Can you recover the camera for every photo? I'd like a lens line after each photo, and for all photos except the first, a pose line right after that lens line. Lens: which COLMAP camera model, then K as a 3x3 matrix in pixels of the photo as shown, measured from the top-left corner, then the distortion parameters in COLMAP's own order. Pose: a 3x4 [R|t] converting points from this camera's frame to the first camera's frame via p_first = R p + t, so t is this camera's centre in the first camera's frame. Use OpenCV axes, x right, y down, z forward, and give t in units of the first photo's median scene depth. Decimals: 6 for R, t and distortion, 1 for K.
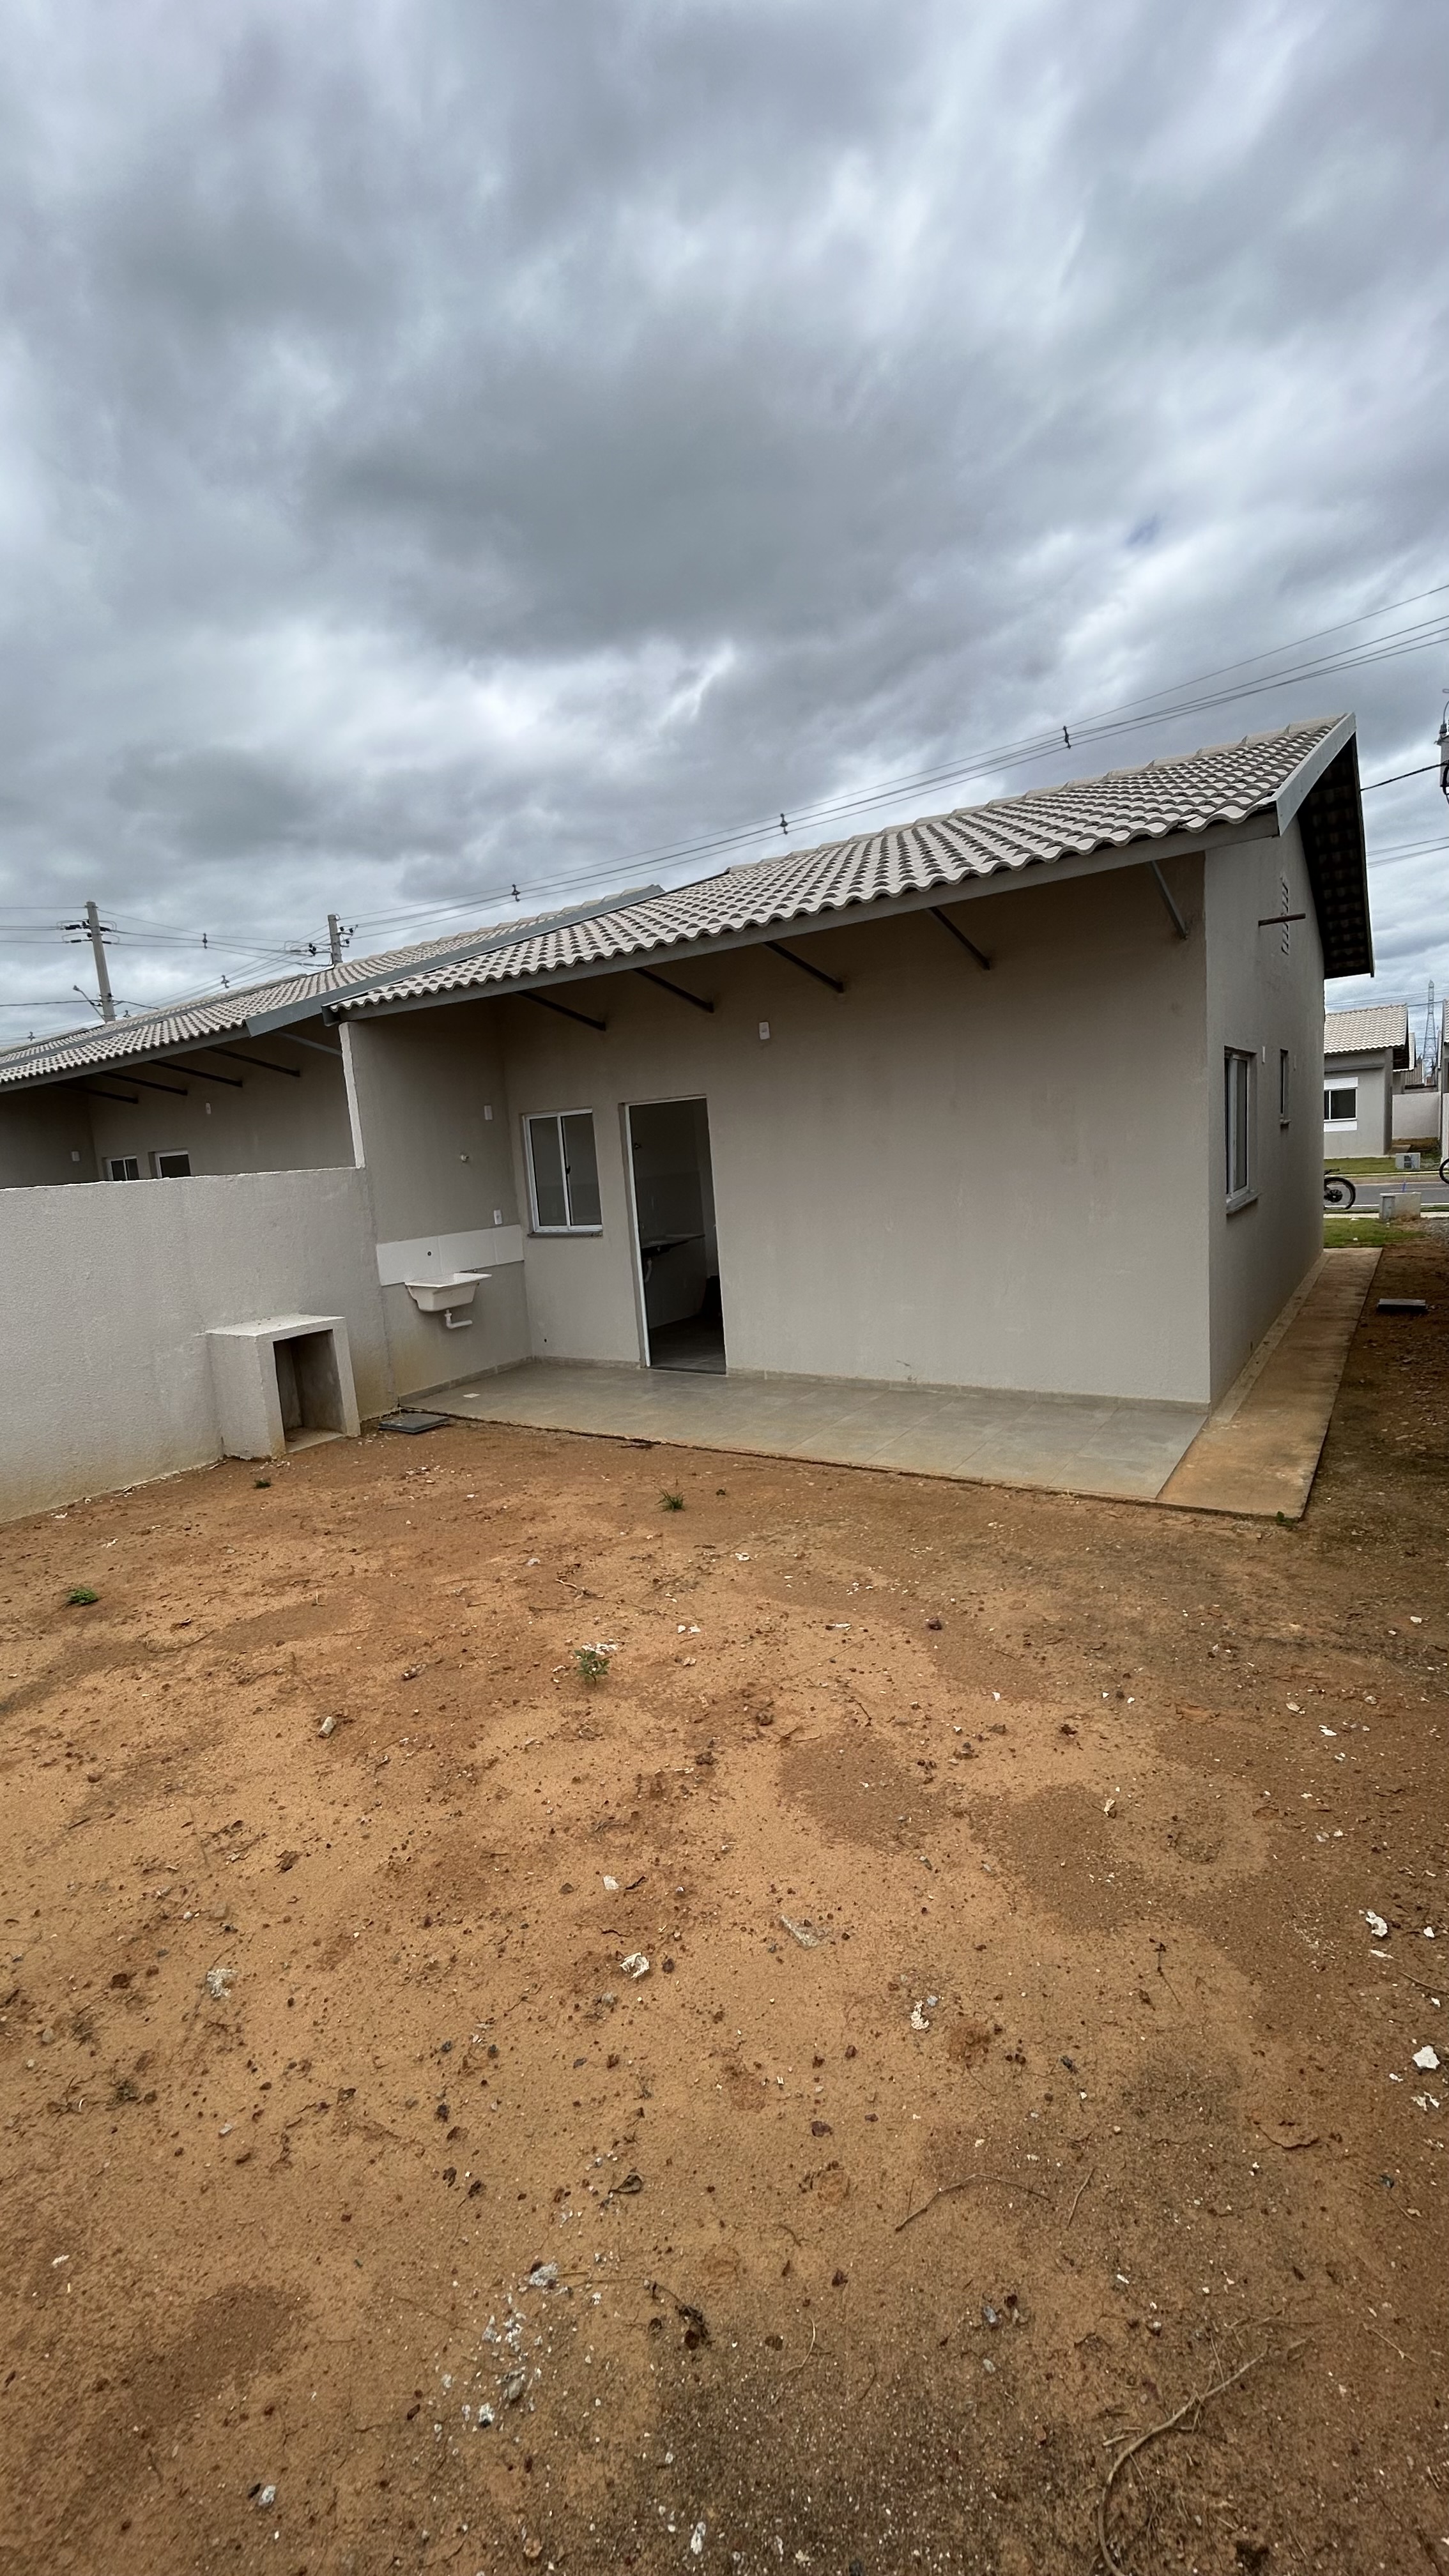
lens RADIAL K [[1038.6, 0, 729.1], [0, 1038.6, 1281.3], [0, 0, 1]] dist [-0.001259, 0.001007]
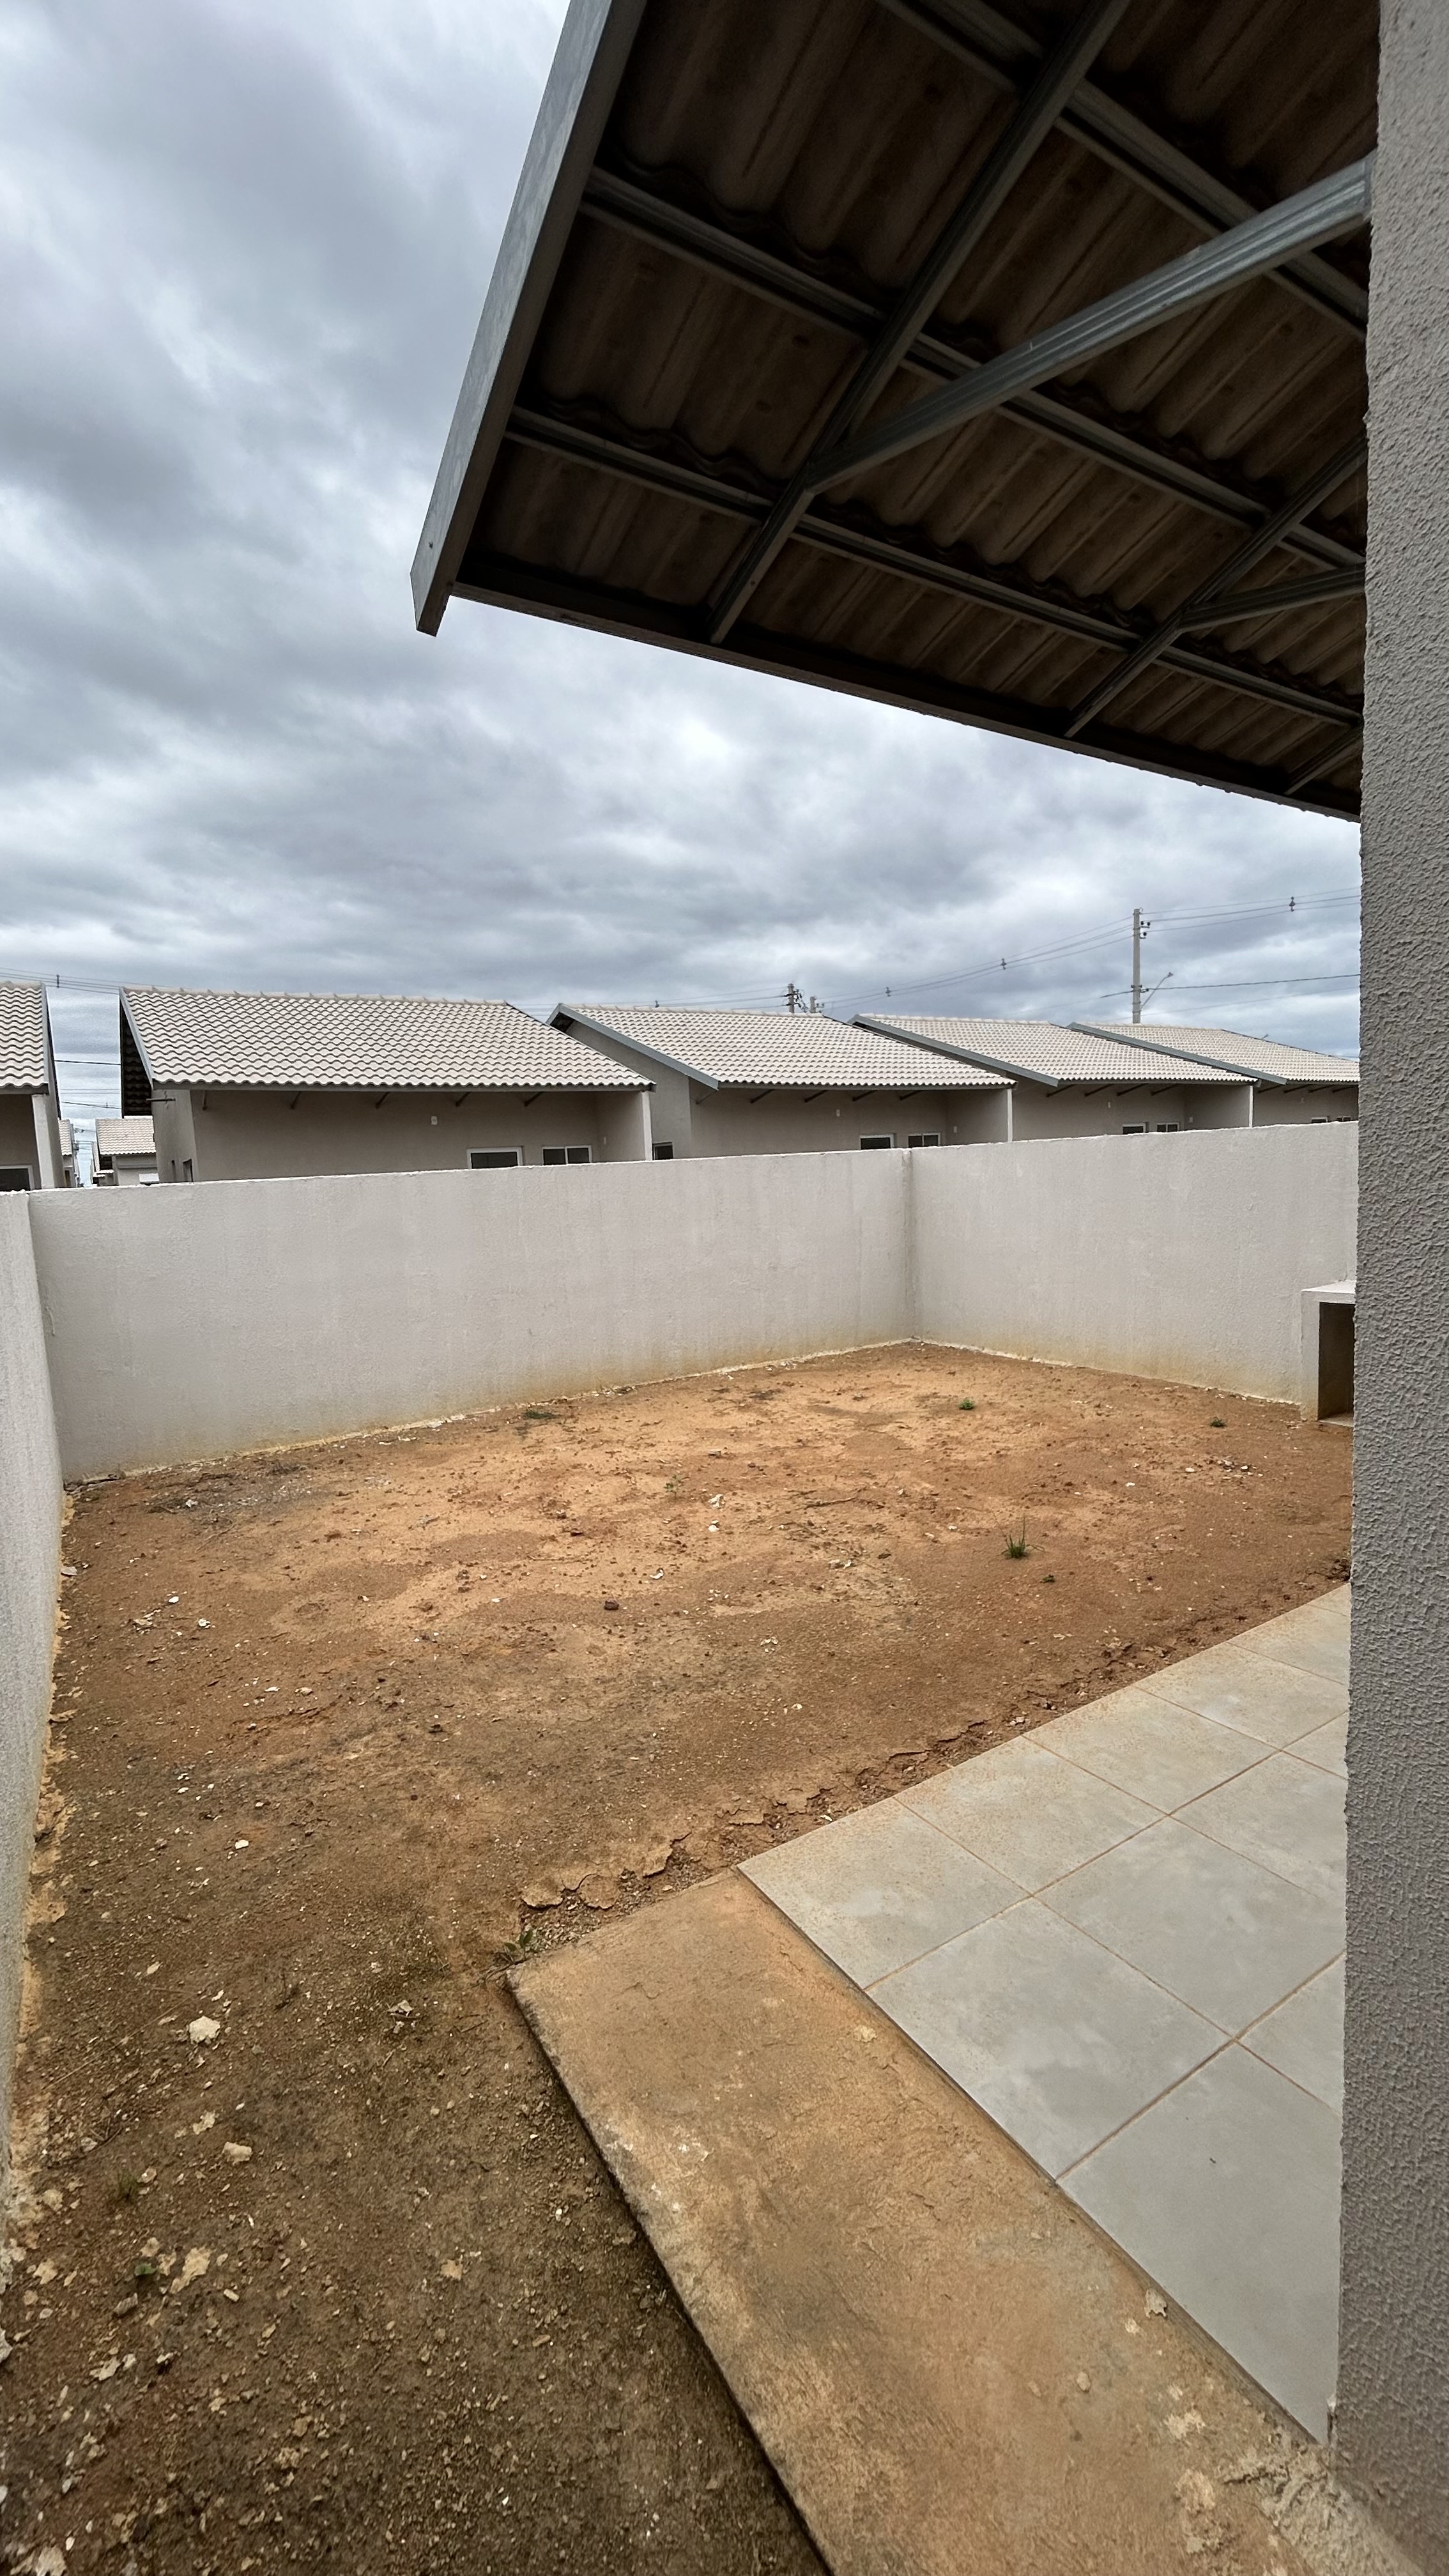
lens RADIAL K [[1038.6, 0, 729.1], [0, 1038.6, 1281.3], [0, 0, 1]] dist [-0.001259, 0.001007]
pose [[-0.408035, 0.187966, -0.893407, 0.615094], [-0.045479, 0.973177, 0.225519, -0.150093], [0.911833, 0.132651, -0.388542, 0.861557]]
